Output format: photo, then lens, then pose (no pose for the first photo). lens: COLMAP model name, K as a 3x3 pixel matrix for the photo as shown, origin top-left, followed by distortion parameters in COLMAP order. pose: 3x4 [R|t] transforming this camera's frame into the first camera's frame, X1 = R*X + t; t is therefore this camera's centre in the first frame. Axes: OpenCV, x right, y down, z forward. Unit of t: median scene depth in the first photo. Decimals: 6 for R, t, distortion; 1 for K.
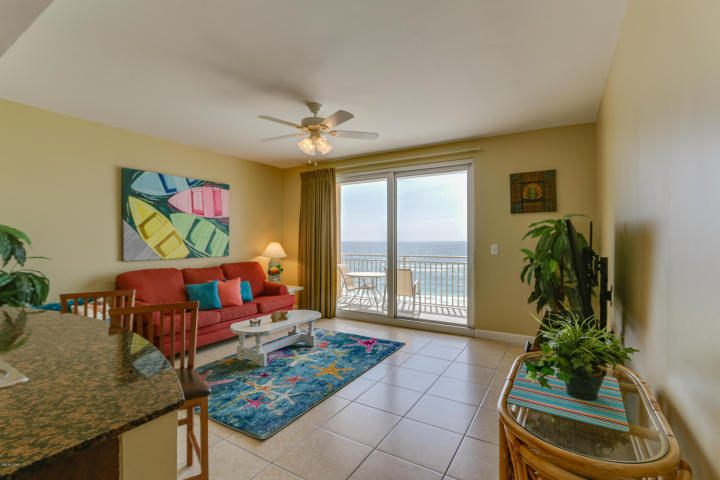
lens RADIAL K [[328.0, 0, 349.0], [0, 328.0, 237.0], [0, 0, 1]] dist [-0.010137, -0.002295]
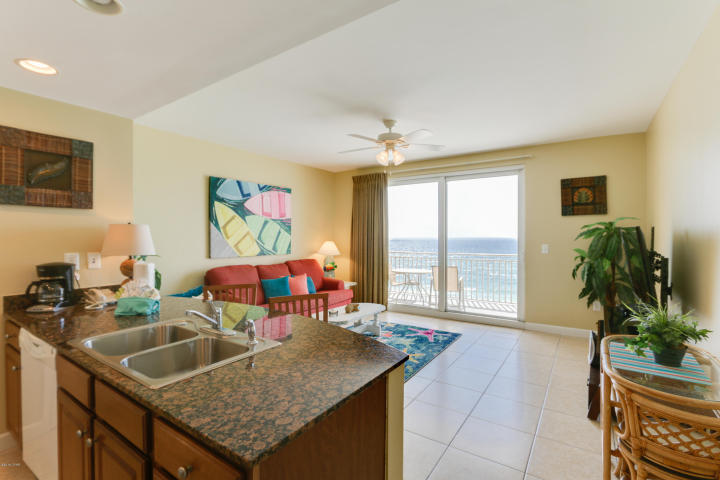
lens RADIAL K [[328.0, 0, 349.9], [0, 328.0, 238.6], [0, 0, 1]] dist [-0.010137, -0.002295]
pose [[0.998873, 0.001454, -0.047439, -0.141063], [-0.000754, 0.999891, 0.014757, -0.011292], [0.047456, -0.014705, 0.998765, -0.101163]]
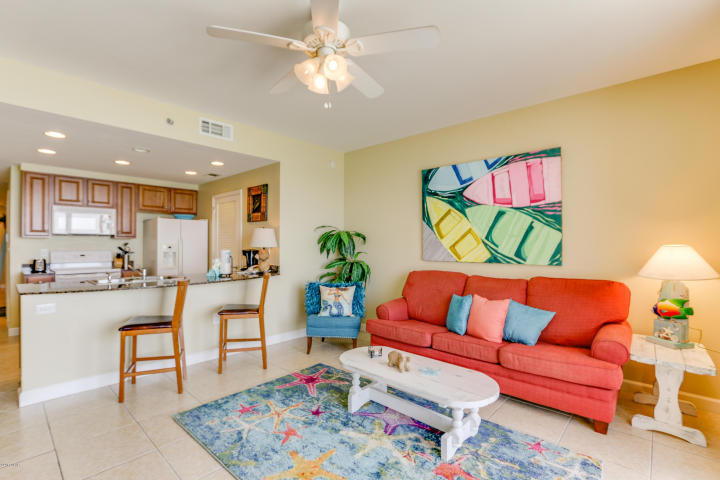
lens RADIAL K [[336.1, 0, 346.6], [0, 336.1, 240.7], [0, 0, 1]] dist [-0.019217, -0.000591]
pose [[-0.177856, -0.007912, -0.984025, 0.362226], [0.004592, 0.999950, -0.008870, 0.018188], [0.984046, -0.006096, -0.177810, 0.863773]]
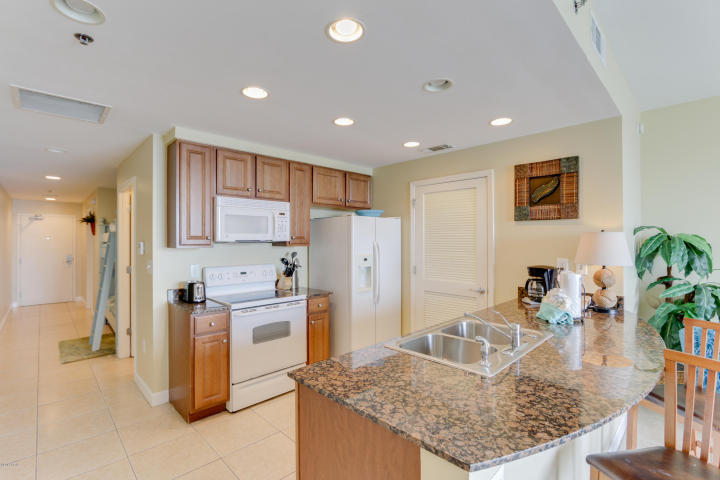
lens RADIAL K [[336.1, 0, 351.8], [0, 336.1, 243.1], [0, 0, 1]] dist [-0.019217, -0.000591]
pose [[-0.242093, 0.008781, -0.970213, 0.078304], [0.008651, 0.999939, 0.006892, -0.016395], [0.970215, -0.006725, -0.242154, 0.183525]]
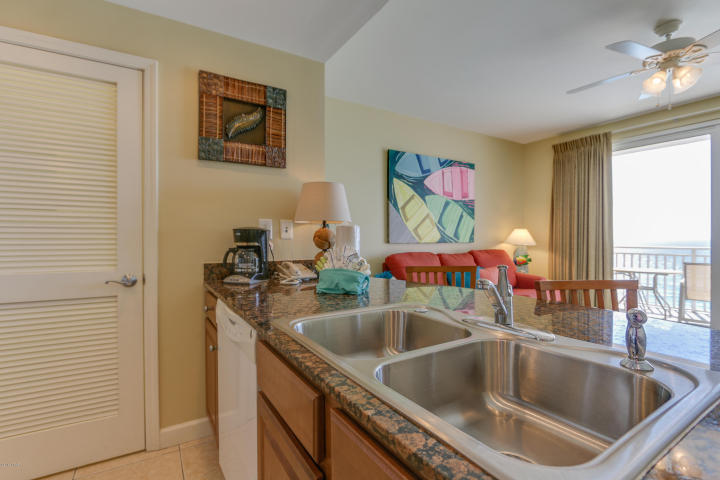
lens RADIAL K [[336.1, 0, 363.1], [0, 336.1, 240.7], [0, 0, 1]] dist [-0.019217, -0.000591]
pose [[0.904177, 0.006981, -0.427101, -0.297955], [0.000596, 0.999845, 0.017606, 0.042942], [0.427158, -0.016173, 0.904032, 0.042679]]
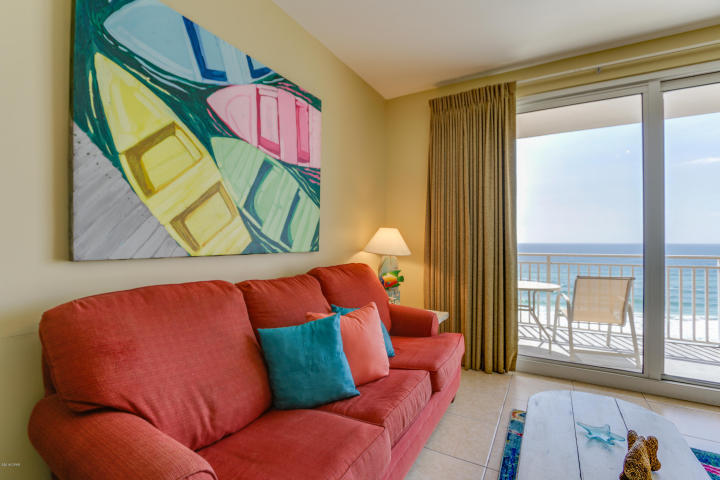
lens RADIAL K [[328.0, 0, 348.4], [0, 328.0, 235.3], [0, 0, 1]] dist [-0.010137, -0.002295]
pose [[0.999437, 0.006556, 0.032919, -0.407118], [-0.006281, 0.999944, -0.008463, 0.046292], [-0.032972, 0.008251, 0.999422, 0.630040]]
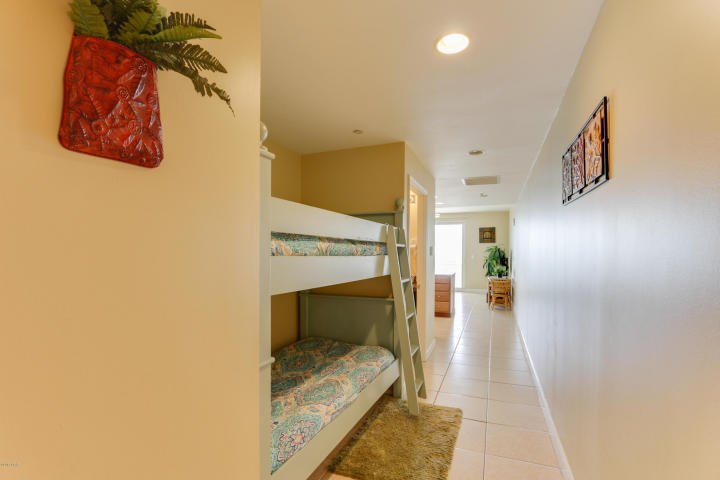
lens RADIAL K [[336.1, 0, 366.4], [0, 336.1, 258.1], [0, 0, 1]] dist [-0.019217, -0.000591]
pose [[0.978293, 0.000604, 0.207226, -0.885984], [-0.005219, 0.999750, 0.021726, -0.004997], [-0.207161, -0.022336, 0.978052, -1.348330]]
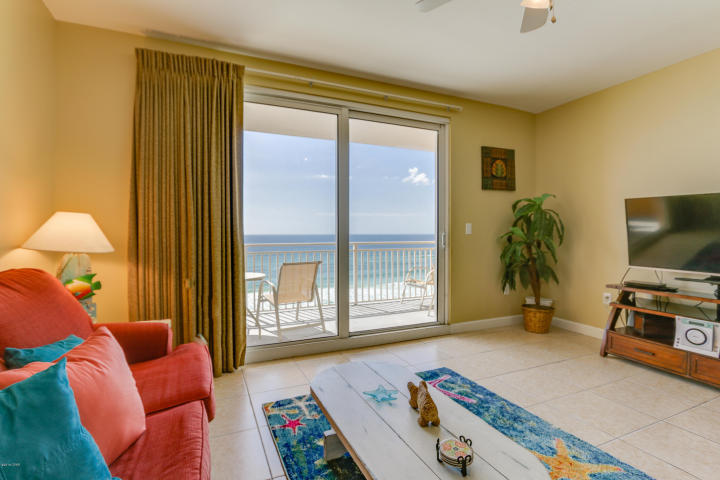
lens RADIAL K [[336.1, 0, 358.8], [0, 336.1, 236.0], [0, 0, 1]] dist [-0.019217, -0.000591]
pose [[0.565458, -0.004376, 0.824766, -0.459583], [-0.005304, 0.999946, 0.008942, 0.050859], [-0.824760, -0.009431, 0.565404, 0.718178]]
